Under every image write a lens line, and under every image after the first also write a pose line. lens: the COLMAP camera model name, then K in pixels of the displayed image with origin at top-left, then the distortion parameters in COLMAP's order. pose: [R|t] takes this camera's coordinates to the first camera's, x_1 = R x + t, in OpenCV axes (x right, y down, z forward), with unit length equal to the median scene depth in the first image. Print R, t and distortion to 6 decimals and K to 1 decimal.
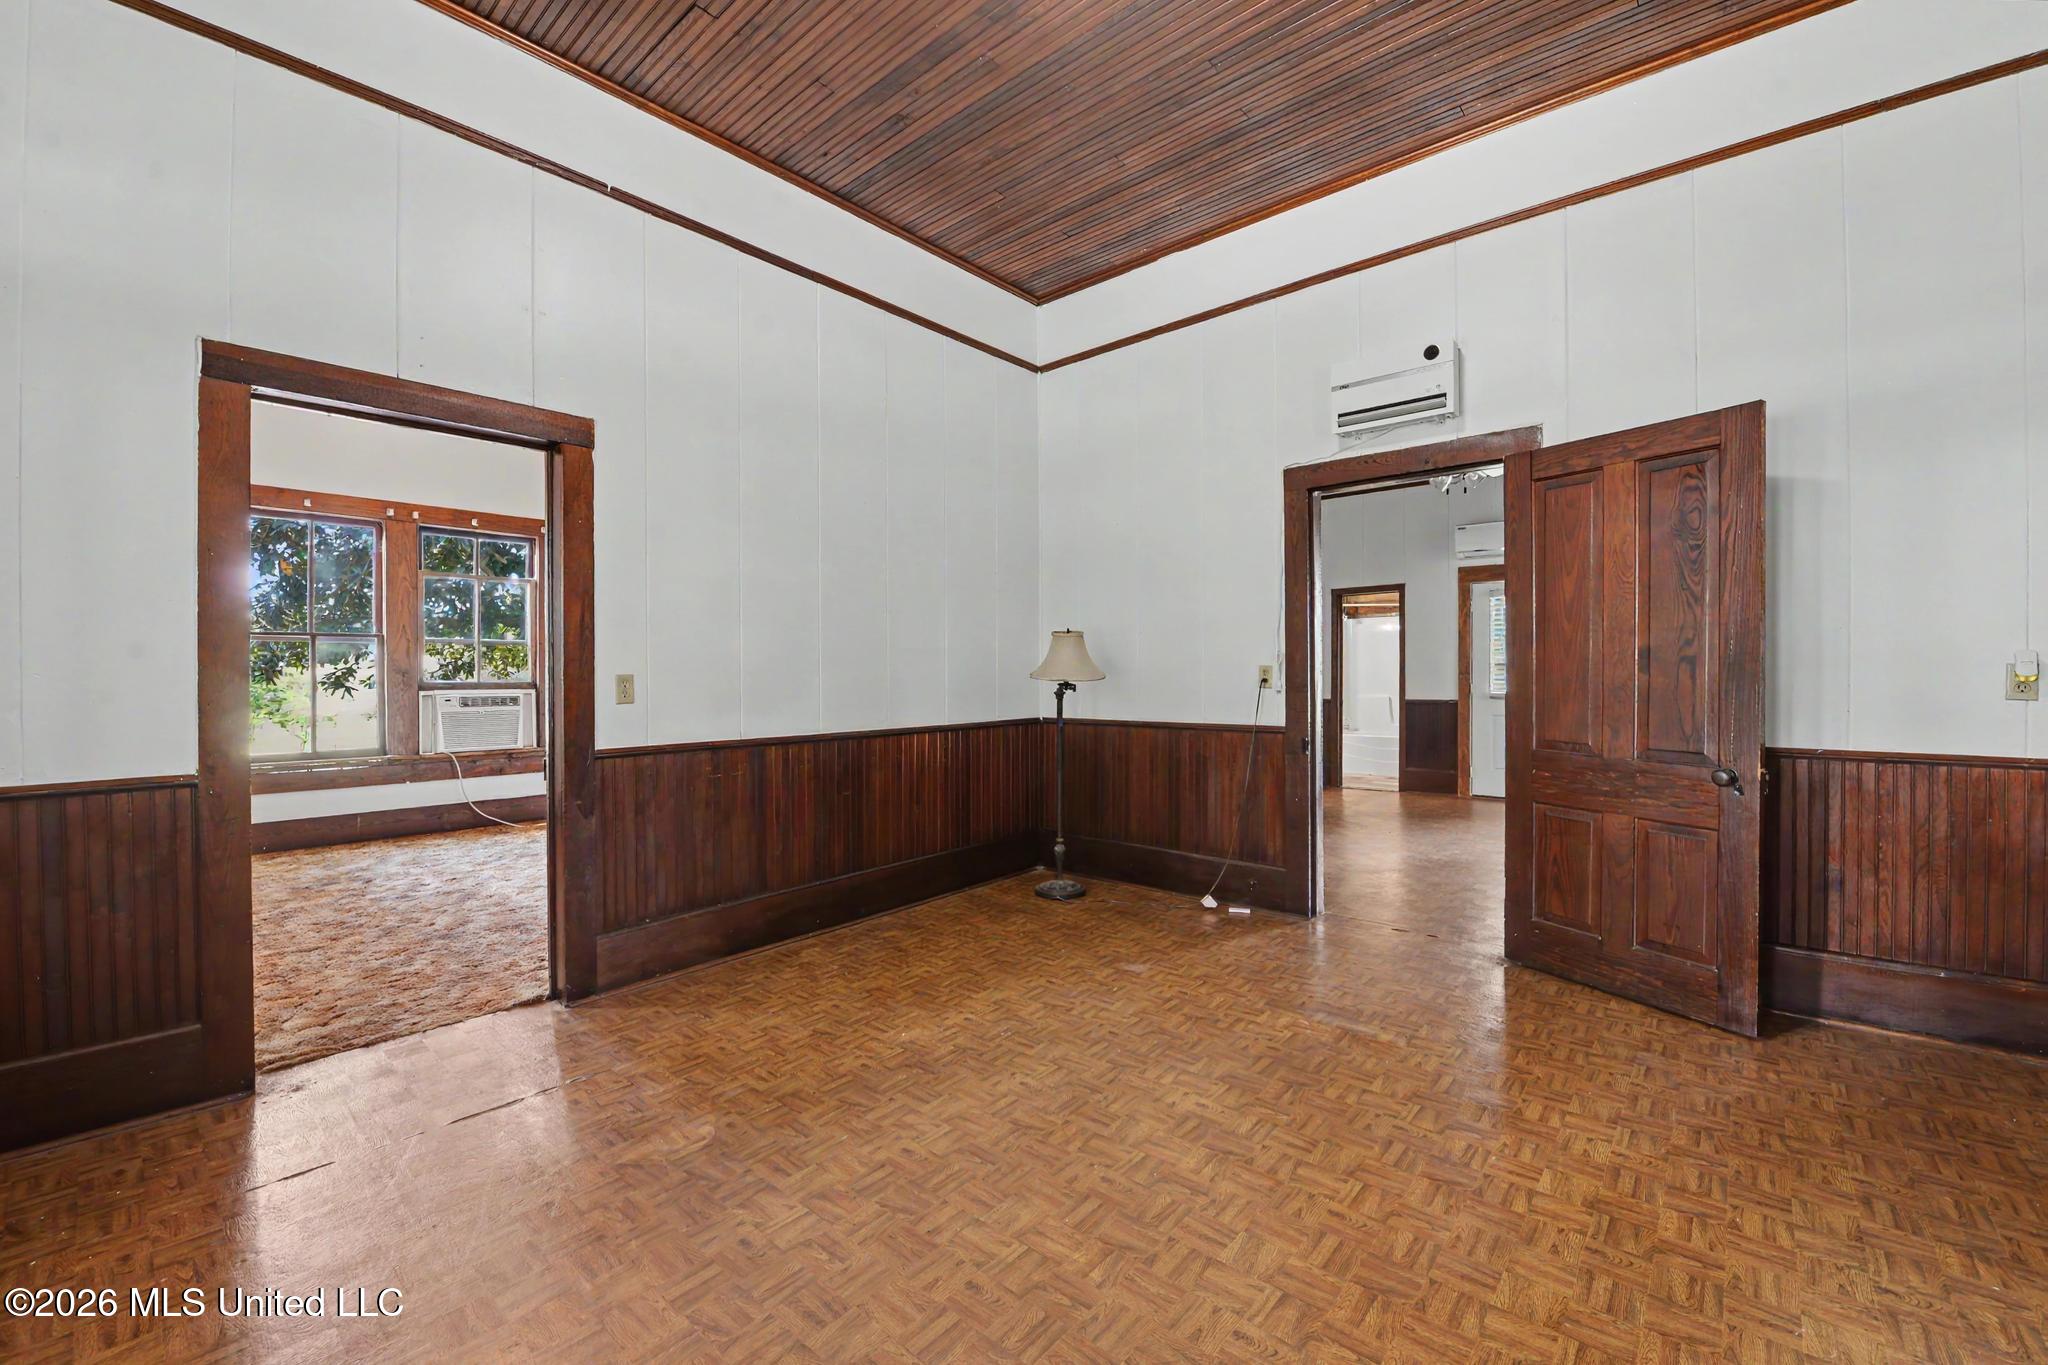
lens RADIAL K [[829.8, 0, 1016.7], [0, 829.8, 674.4], [0, 0, 1]] dist [-0.009570, -0.003204]
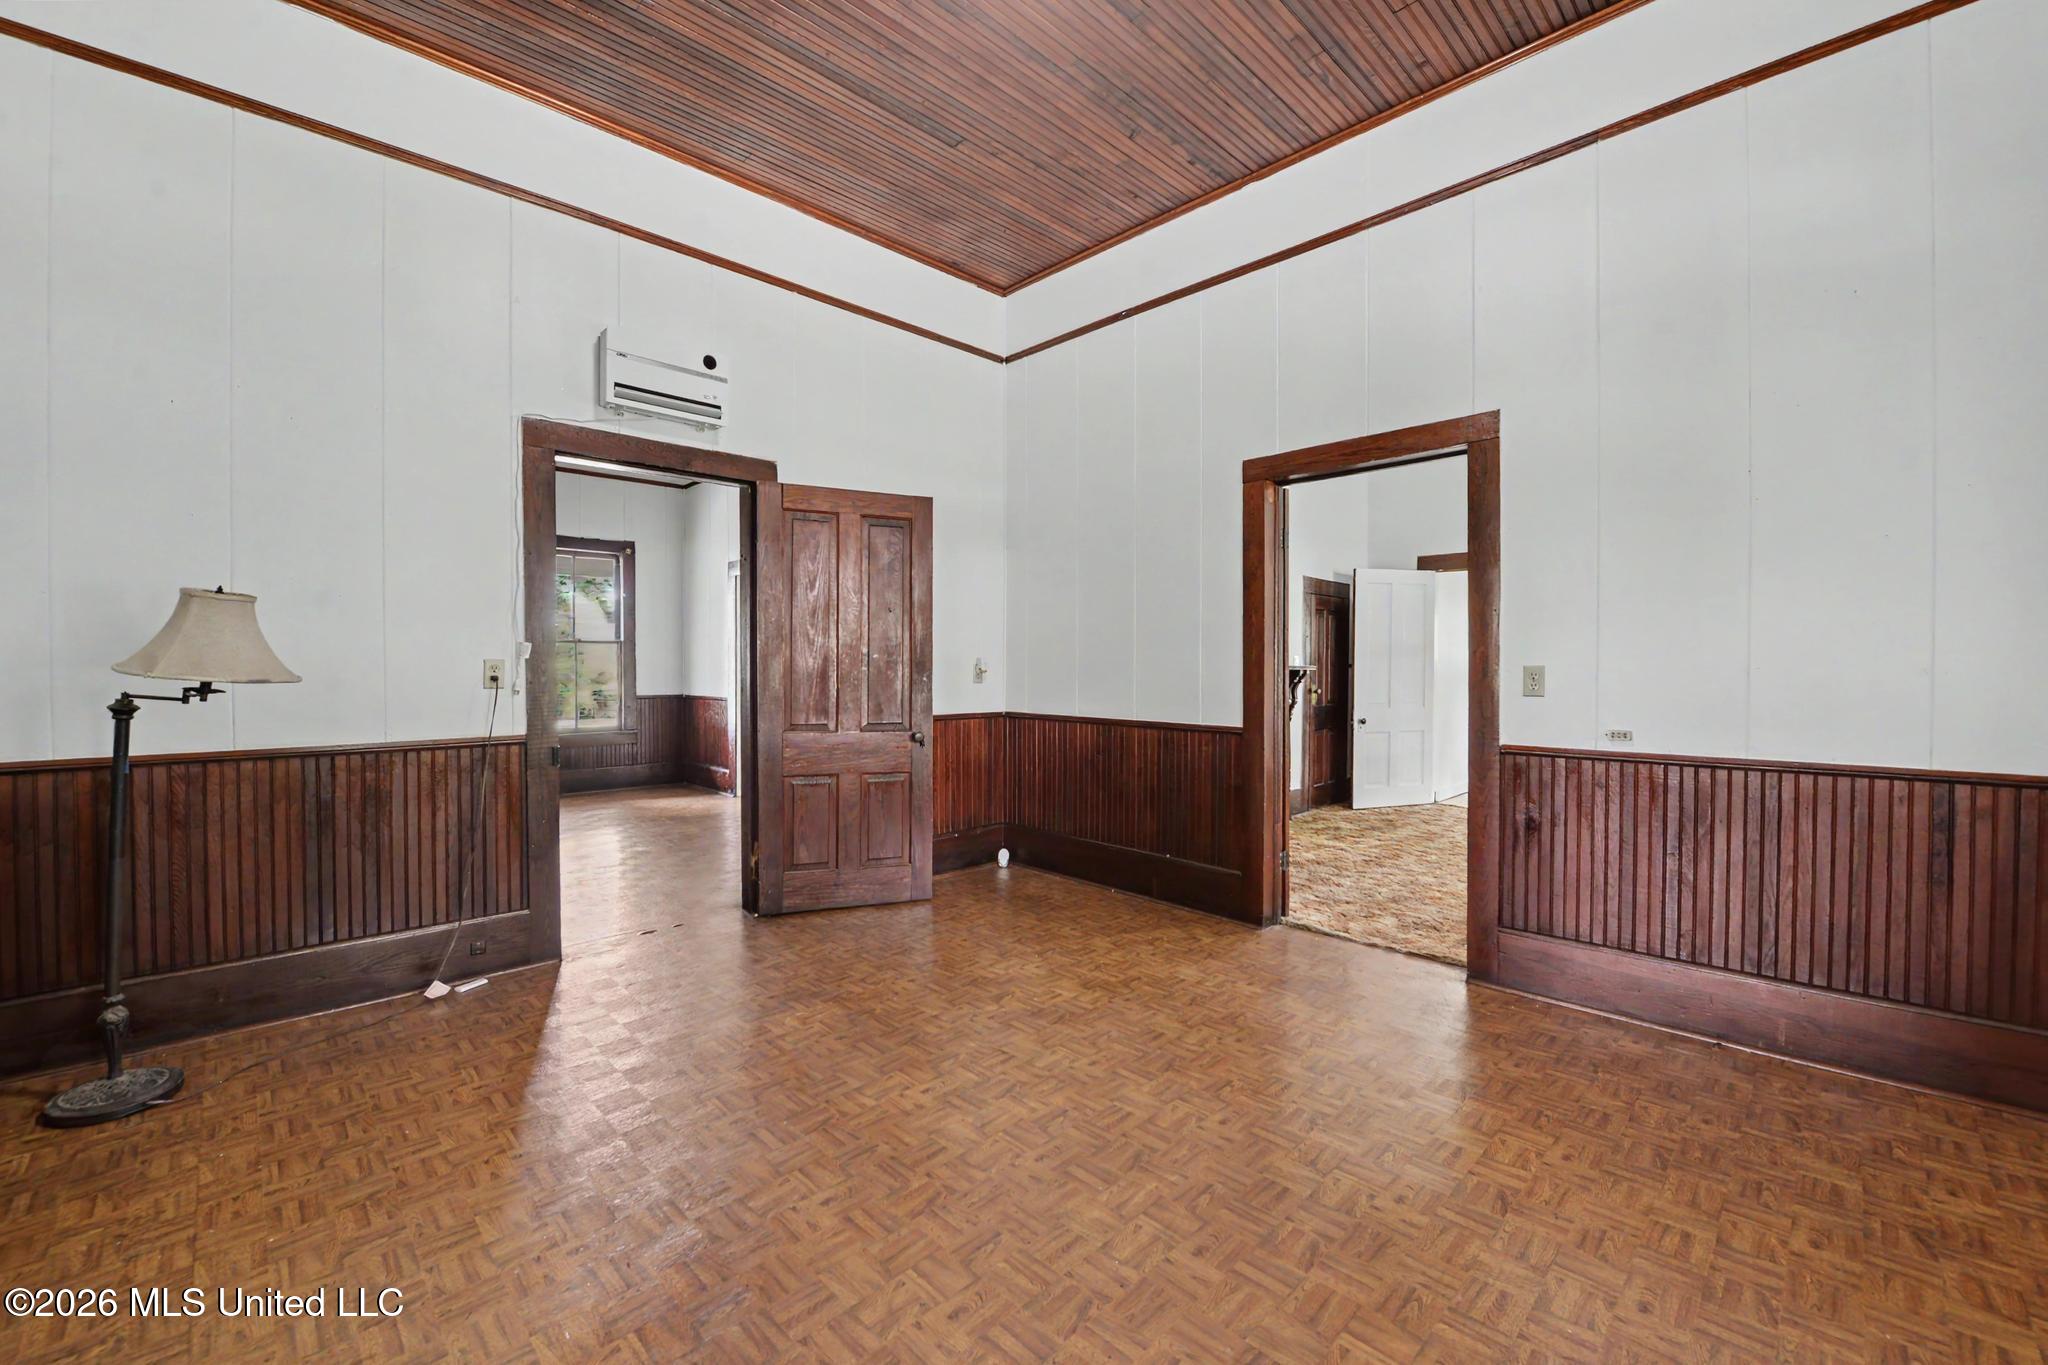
lens RADIAL K [[829.8, 0, 1016.7], [0, 829.8, 674.4], [0, 0, 1]] dist [-0.009570, -0.003204]
pose [[0.078492, -0.010589, 0.996859, -0.836083], [-0.000038, 0.999944, 0.010624, -0.009175], [-0.996915, -0.000872, 0.078487, 0.855074]]
